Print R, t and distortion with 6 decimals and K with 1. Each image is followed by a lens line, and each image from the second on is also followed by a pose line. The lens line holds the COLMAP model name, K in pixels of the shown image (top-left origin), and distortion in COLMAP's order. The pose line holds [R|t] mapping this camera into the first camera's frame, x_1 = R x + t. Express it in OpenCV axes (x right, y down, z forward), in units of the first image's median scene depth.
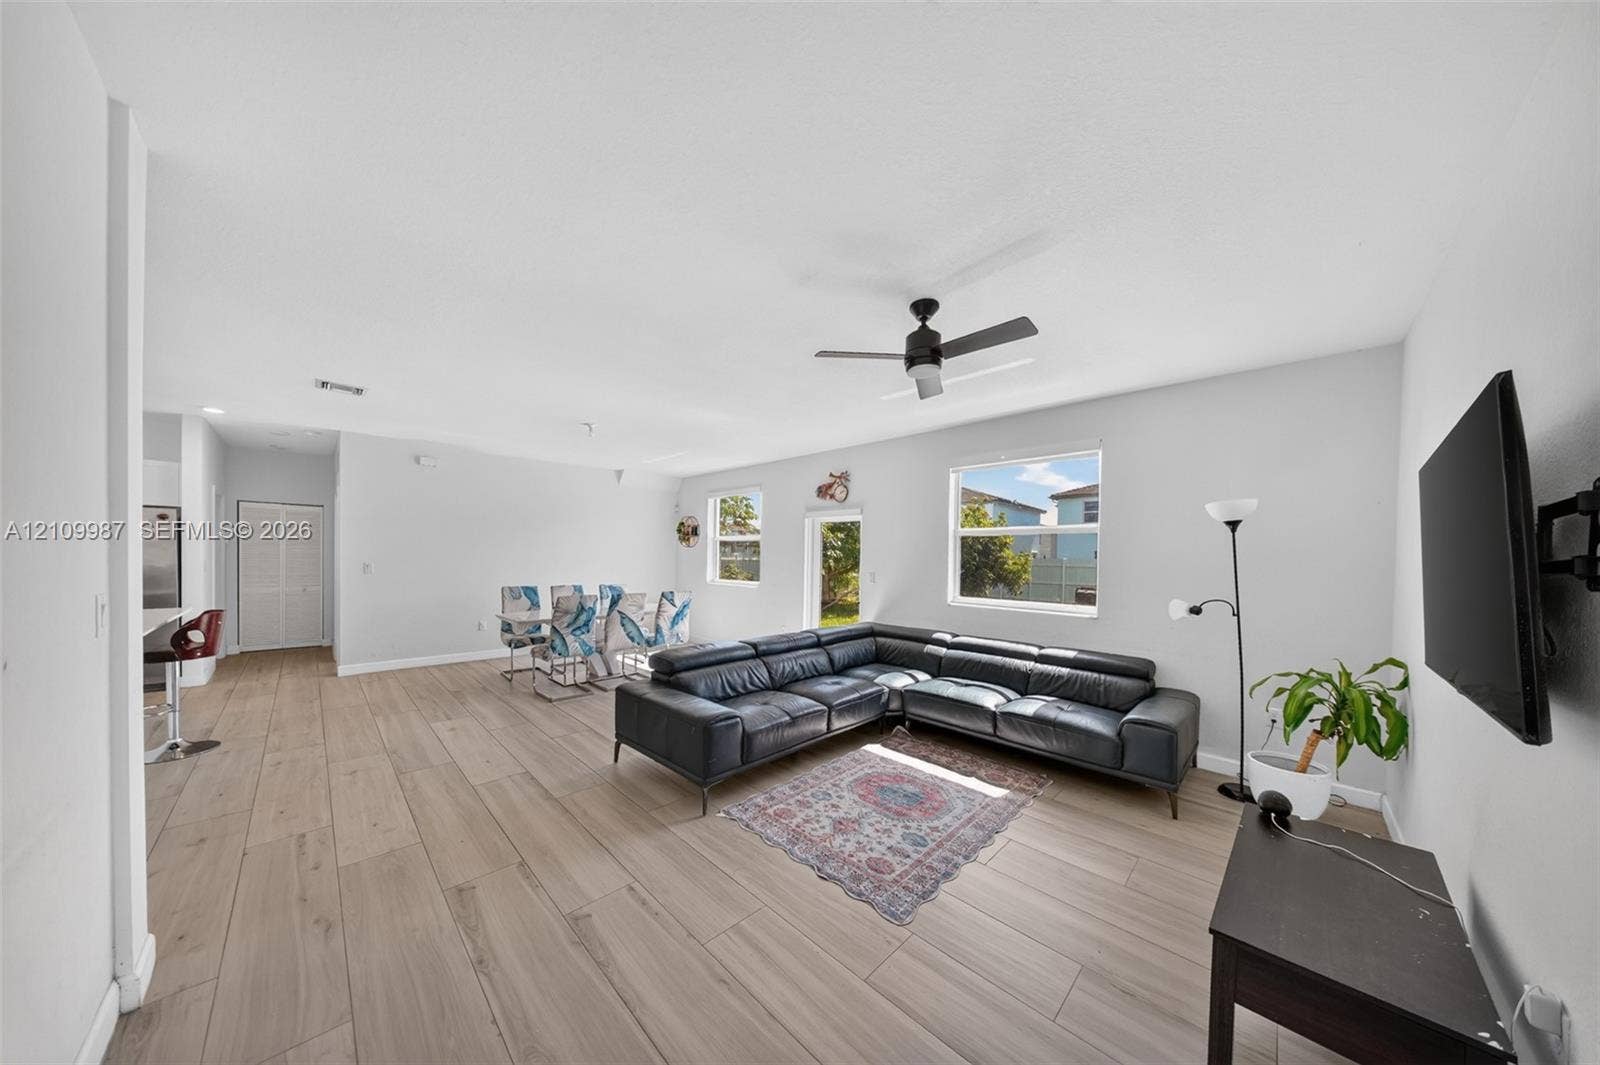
lens RADIAL K [[486.1, 0, 804.5], [0, 486.1, 566.9], [0, 0, 1]] dist [0.013389, -0.000135]
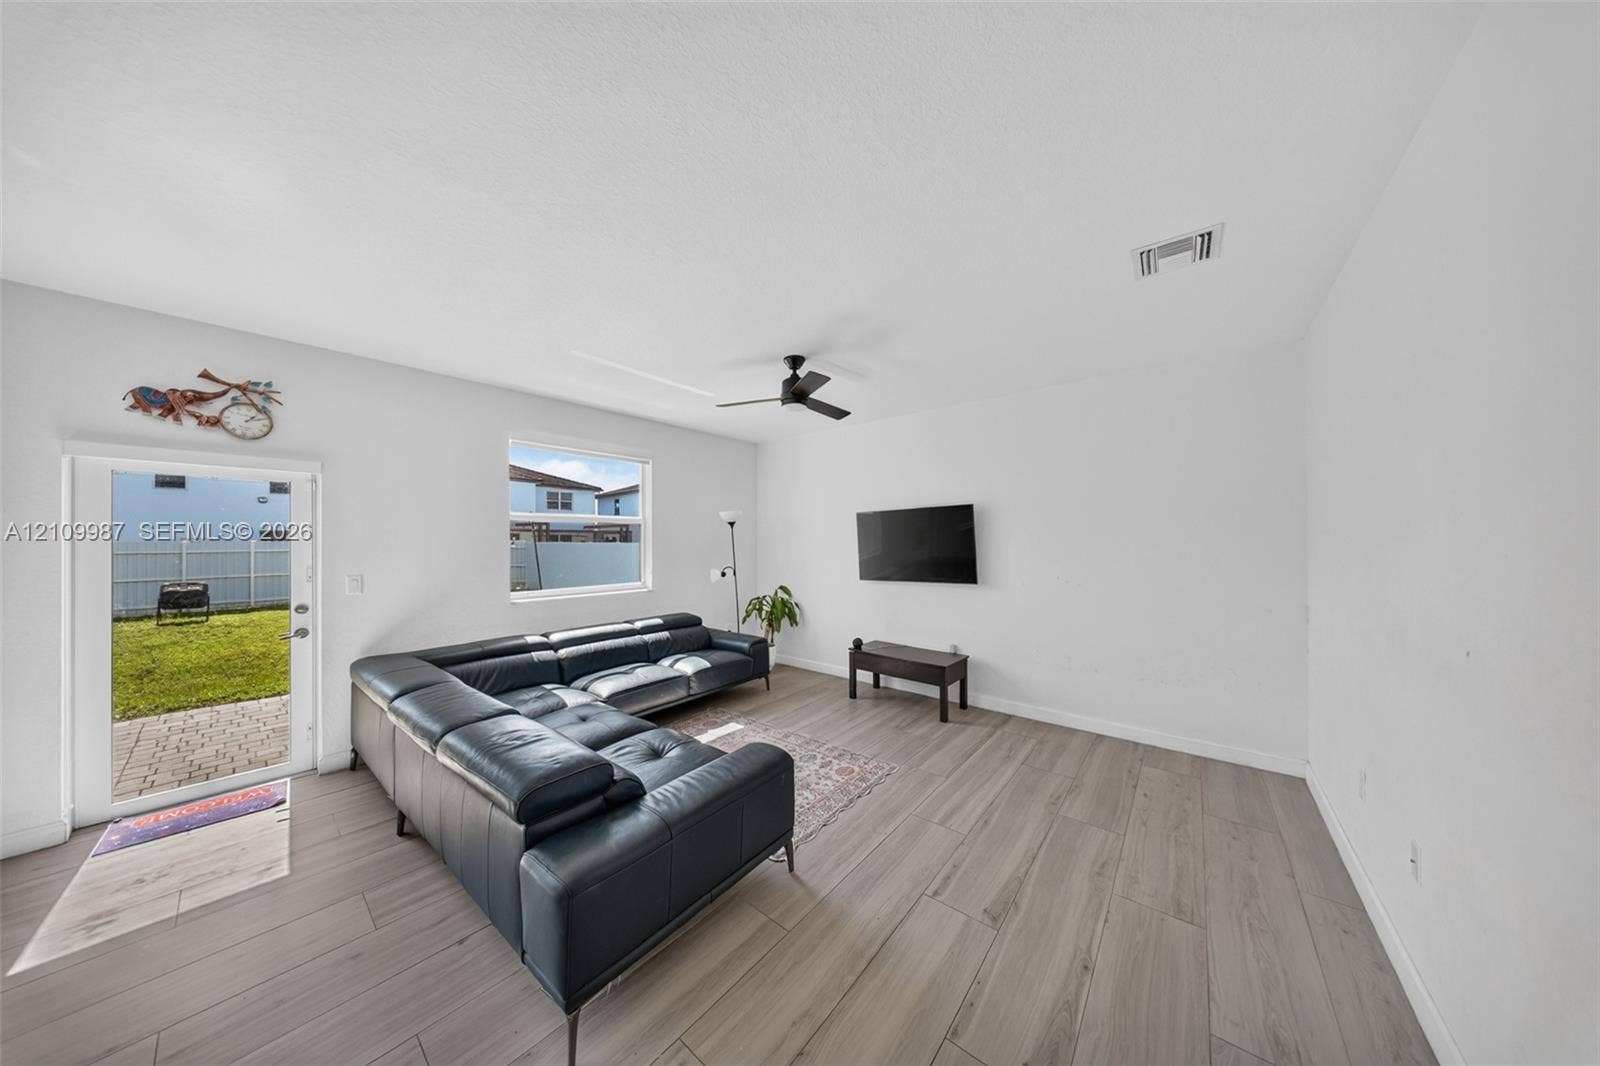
lens RADIAL K [[486.1, 0, 792.2], [0, 486.1, 538.2], [0, 0, 1]] dist [0.013389, -0.000135]
pose [[-0.080801, -0.009149, 0.996688, -0.882912], [0.023764, 0.999656, 0.011103, -0.047714], [-0.996447, 0.024583, -0.080555, 0.914913]]
